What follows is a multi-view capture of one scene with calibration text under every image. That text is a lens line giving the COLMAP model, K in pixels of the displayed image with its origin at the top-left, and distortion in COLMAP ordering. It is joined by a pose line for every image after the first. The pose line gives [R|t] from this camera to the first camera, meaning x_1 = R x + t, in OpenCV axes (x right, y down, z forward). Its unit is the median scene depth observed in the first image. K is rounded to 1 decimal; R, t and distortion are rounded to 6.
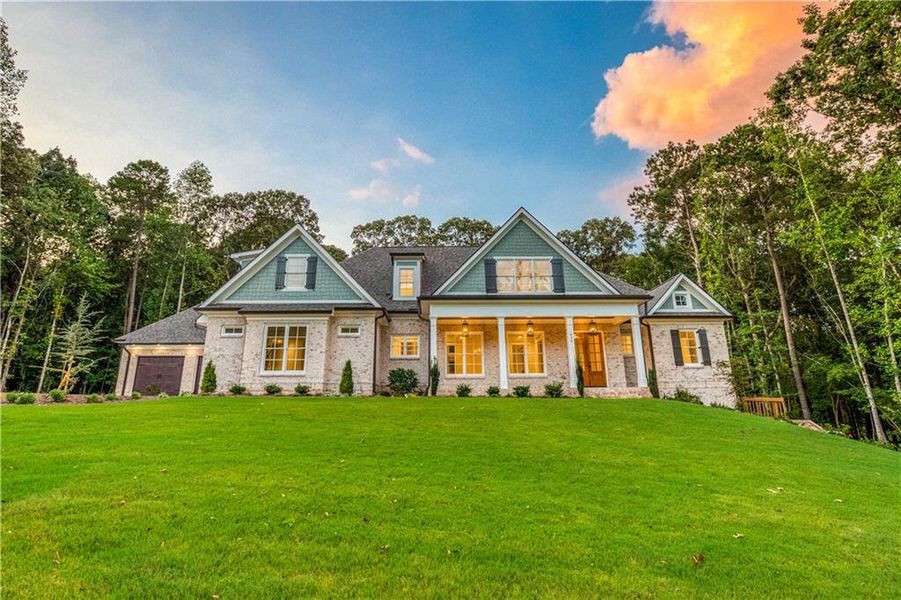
lens RADIAL K [[410.4, 0, 452.8], [0, 410.4, 293.0], [0, 0, 1]] dist [-0.010869, 0.000567]
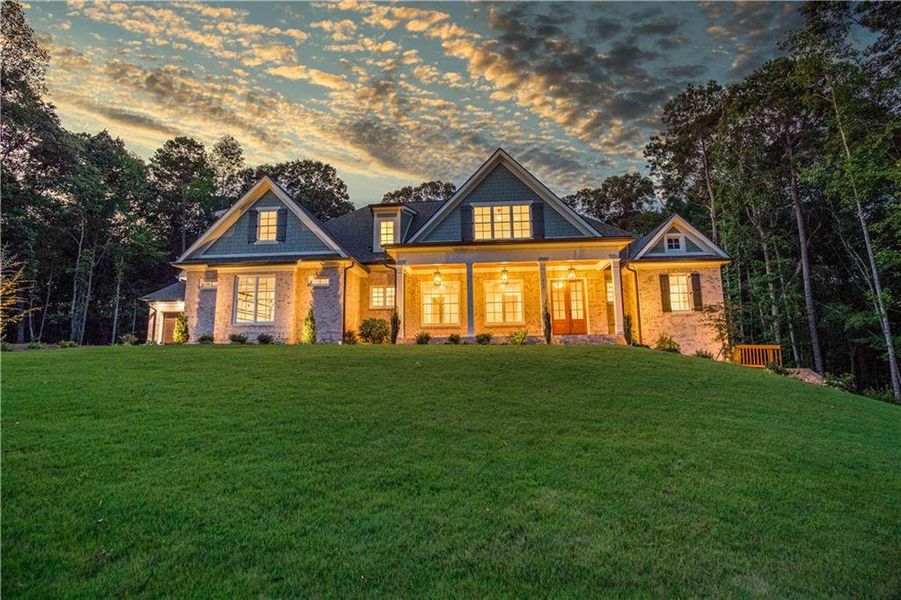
lens RADIAL K [[368.6, 0, 450.8], [0, 368.6, 301.7], [0, 0, 1]] dist [-0.014626, 0.003018]
pose [[0.995178, -0.016625, -0.096662, 0.055664], [0.028494, 0.992031, 0.122732, 0.014017], [0.093852, -0.124894, 0.987721, 0.047767]]
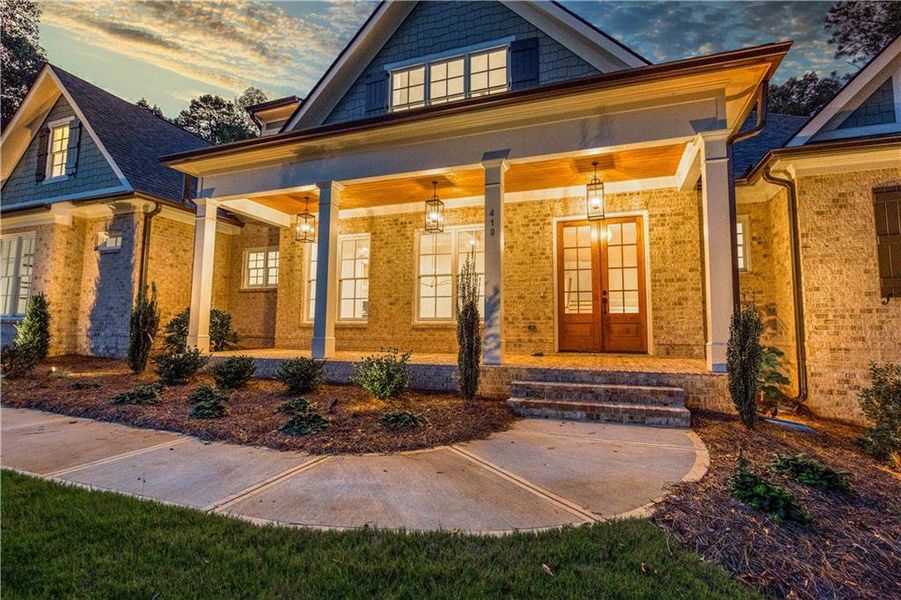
lens RADIAL K [[410.4, 0, 450.8], [0, 410.4, 299.0], [0, 0, 1]] dist [-0.010869, 0.000567]
pose [[0.937084, -0.010037, -0.348959, 0.134913], [0.068863, 0.985261, 0.156584, 0.041800], [0.342245, -0.170763, 0.923964, 0.234826]]
